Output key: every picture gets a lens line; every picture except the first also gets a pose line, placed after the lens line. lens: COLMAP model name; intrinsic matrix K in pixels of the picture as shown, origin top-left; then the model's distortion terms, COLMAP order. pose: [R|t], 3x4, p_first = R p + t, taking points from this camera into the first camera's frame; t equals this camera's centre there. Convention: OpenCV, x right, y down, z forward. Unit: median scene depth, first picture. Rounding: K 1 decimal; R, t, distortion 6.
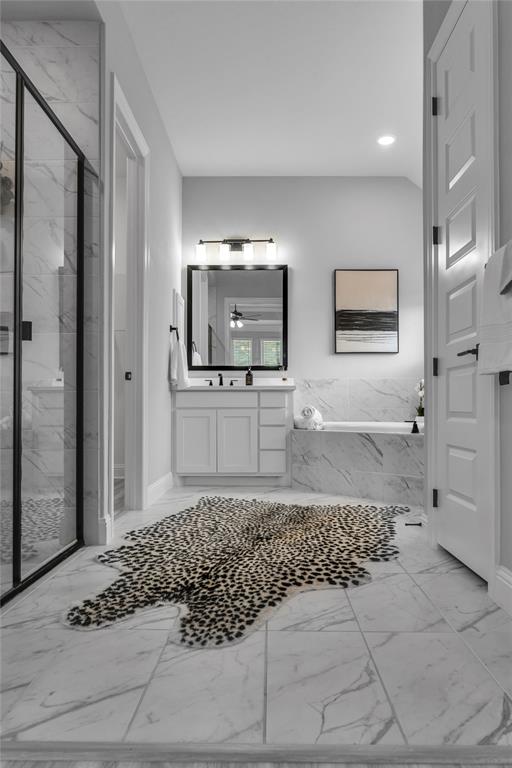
lens RADIAL K [[545.3, 0, 261.4], [0, 545.3, 397.1], [0, 0, 1]] dist [-0.010017, -0.002176]
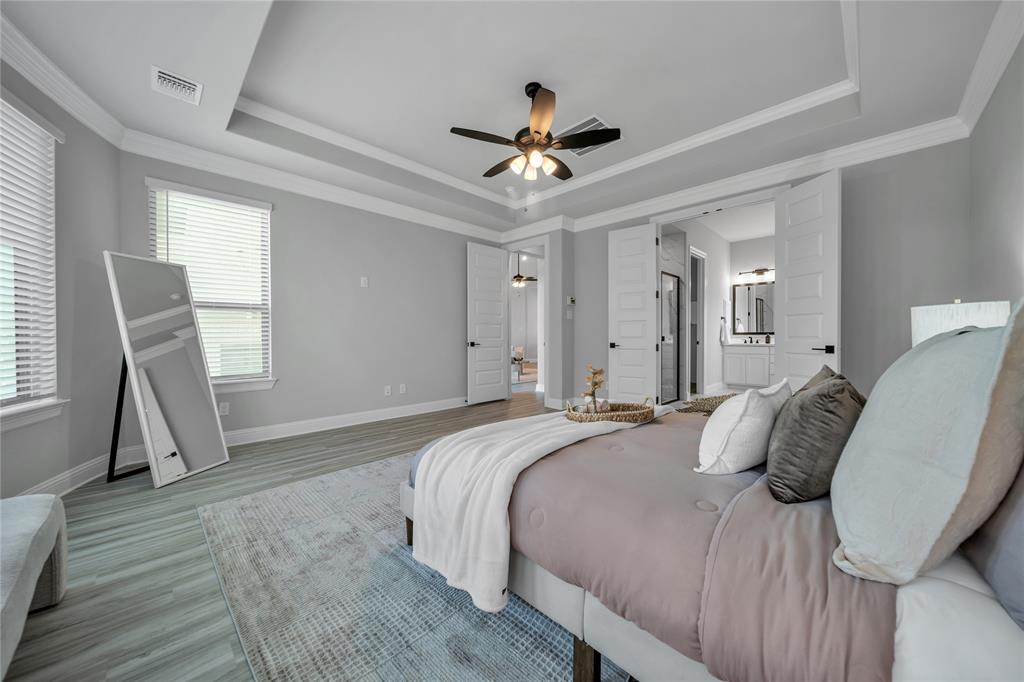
lens RADIAL K [[365.5, 0, 512.0], [0, 365.5, 341.0], [0, 0, 1]] dist [0.000202, 0.000040]
pose [[0.723767, 0.004669, -0.690029, 0.256718], [0.011342, 0.999762, 0.018661, -0.070868], [0.689952, -0.021333, 0.723541, -0.711986]]
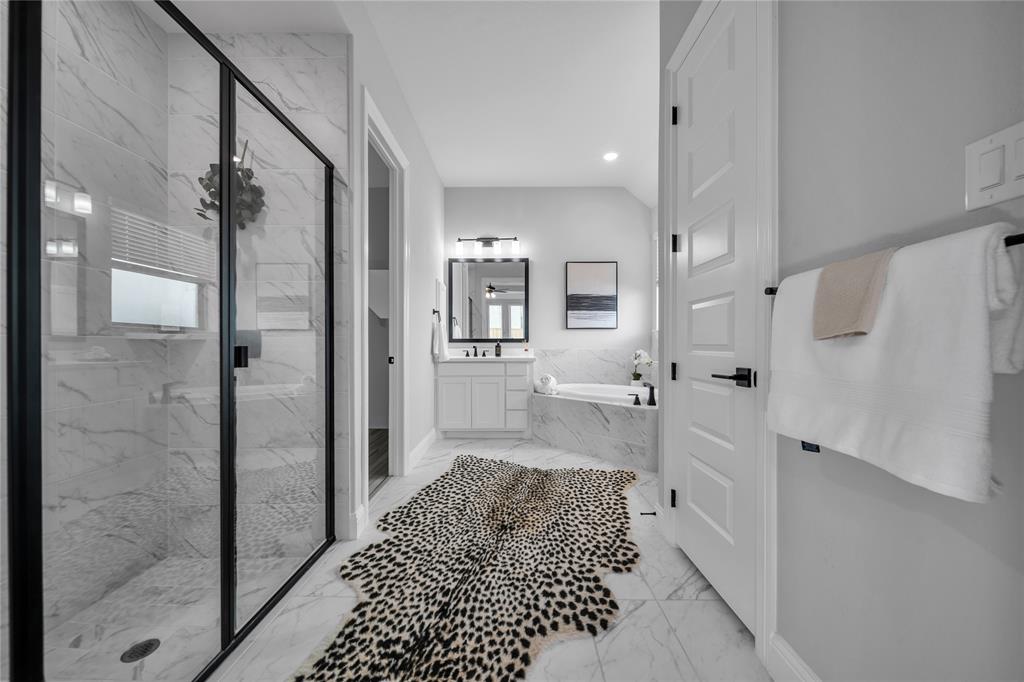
lens RADIAL K [[365.5, 0, 512.0], [0, 365.5, 341.0], [0, 0, 1]] dist [0.000202, 0.000040]
pose [[0.999988, -0.001032, 0.004781, 0.006298], [0.000975, 0.999927, 0.012010, -0.072259], [-0.004793, -0.012006, 0.999916, 0.184025]]
